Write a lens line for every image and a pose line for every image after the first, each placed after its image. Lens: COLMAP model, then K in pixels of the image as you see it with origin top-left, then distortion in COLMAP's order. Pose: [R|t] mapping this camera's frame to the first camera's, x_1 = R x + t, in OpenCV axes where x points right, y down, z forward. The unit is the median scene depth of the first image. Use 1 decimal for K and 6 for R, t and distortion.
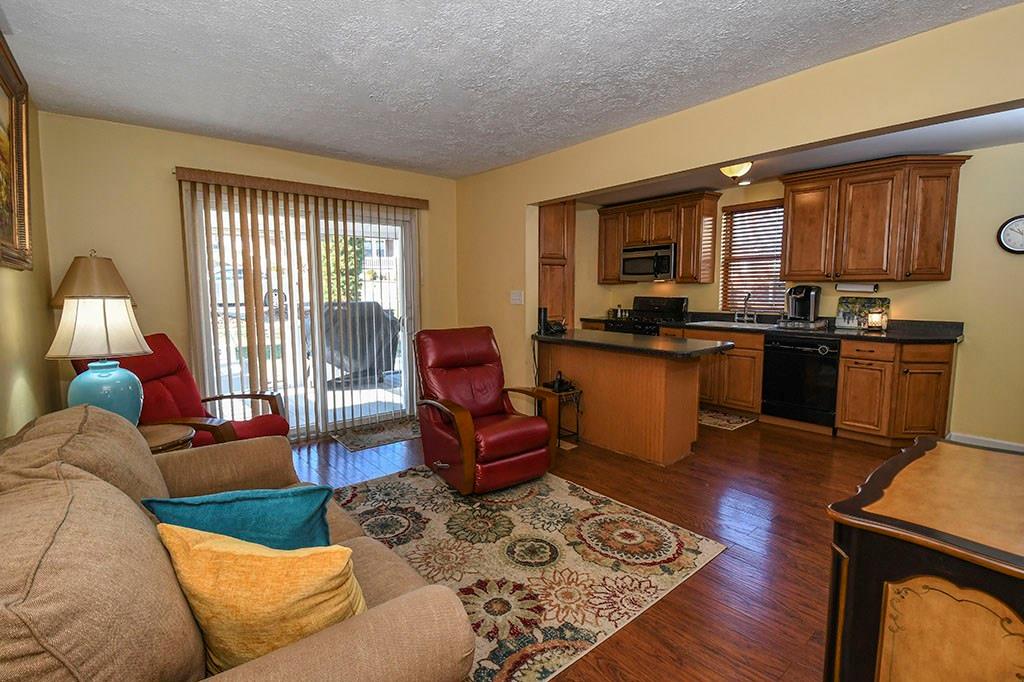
lens RADIAL K [[465.9, 0, 511.7], [0, 465.9, 338.6], [0, 0, 1]] dist [0.012074, -0.021618]
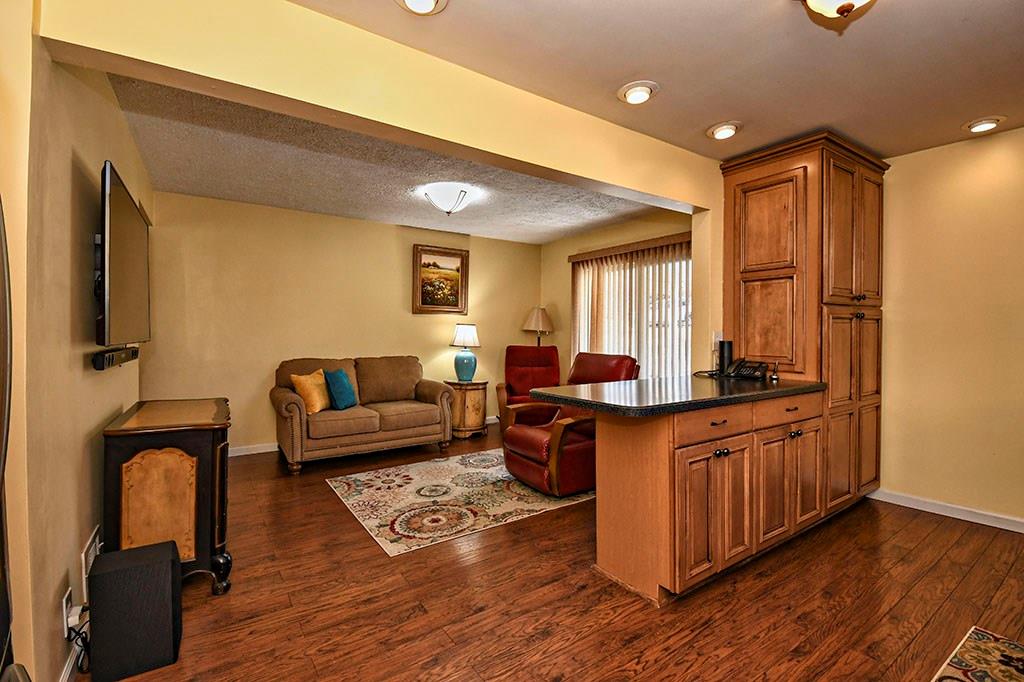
lens RADIAL K [[451.5, 0, 511.3], [0, 451.5, 336.8], [0, 0, 1]] dist [0.011854, -0.018600]
pose [[-0.092363, 0.013757, -0.995630, 0.880544], [-0.108136, 0.993852, 0.023764, -0.058631], [0.989836, 0.109859, -0.090307, 0.798410]]
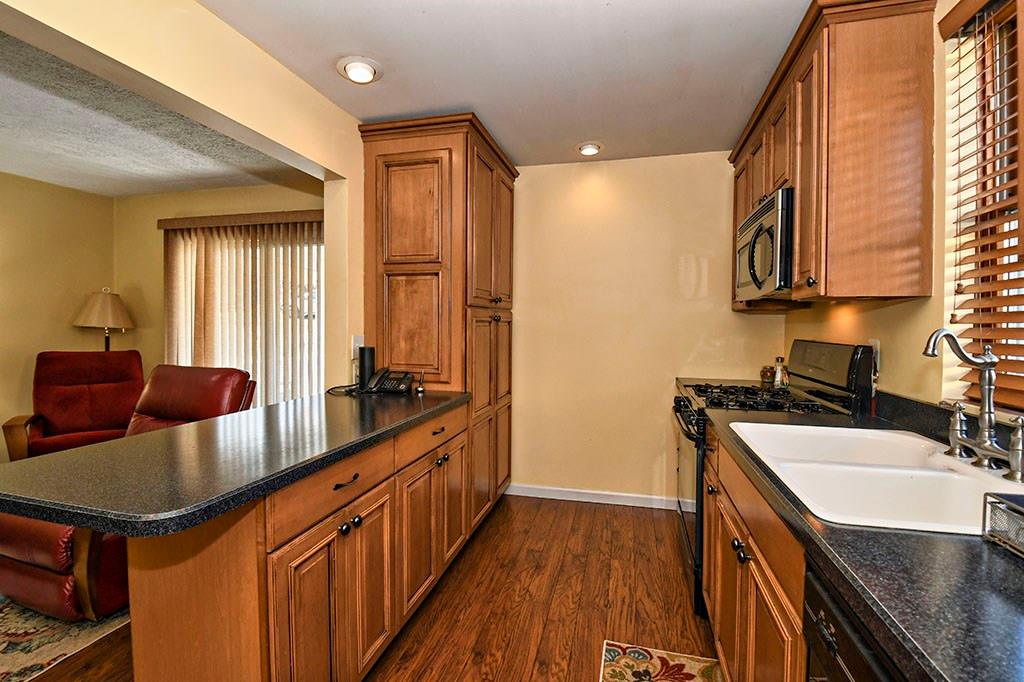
lens RADIAL K [[451.5, 0, 511.3], [0, 451.5, 336.8], [0, 0, 1]] dist [0.011854, -0.018600]
pose [[0.589496, 0.030161, -0.807208, 0.692131], [-0.096866, 0.994731, -0.033573, -0.085858], [0.801943, 0.097982, 0.589311, 0.885346]]
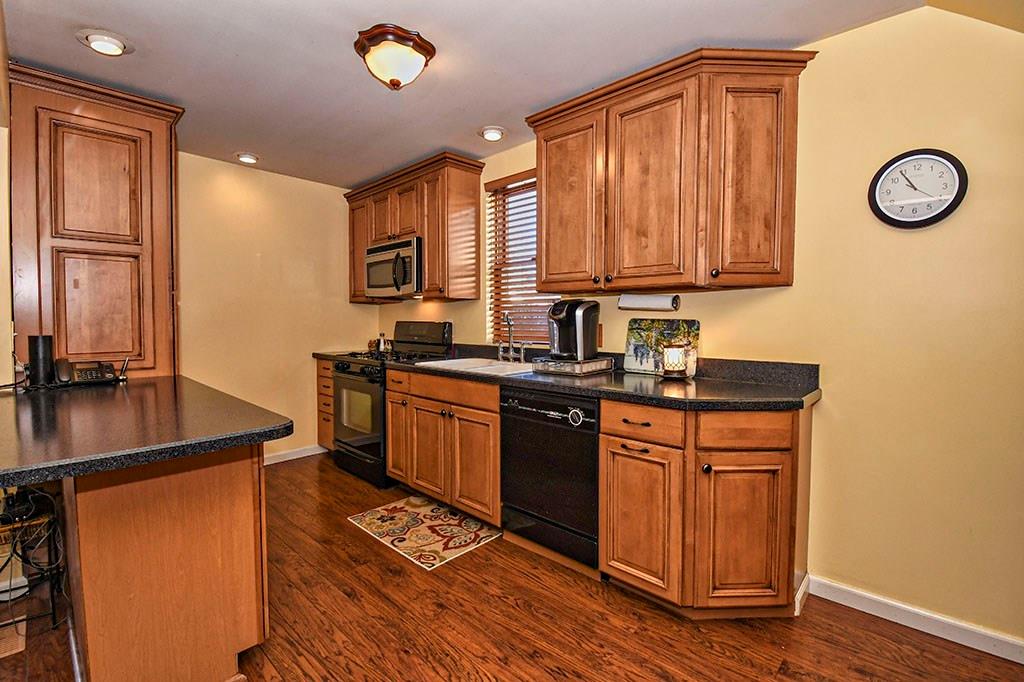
lens RADIAL K [[451.5, 0, 511.3], [0, 451.5, 336.8], [0, 0, 1]] dist [0.011854, -0.018600]
pose [[0.992151, 0.002599, 0.125023, 0.546711], [0.006085, 0.997596, -0.069029, -0.032312], [-0.124901, 0.069248, 0.989750, 0.513743]]
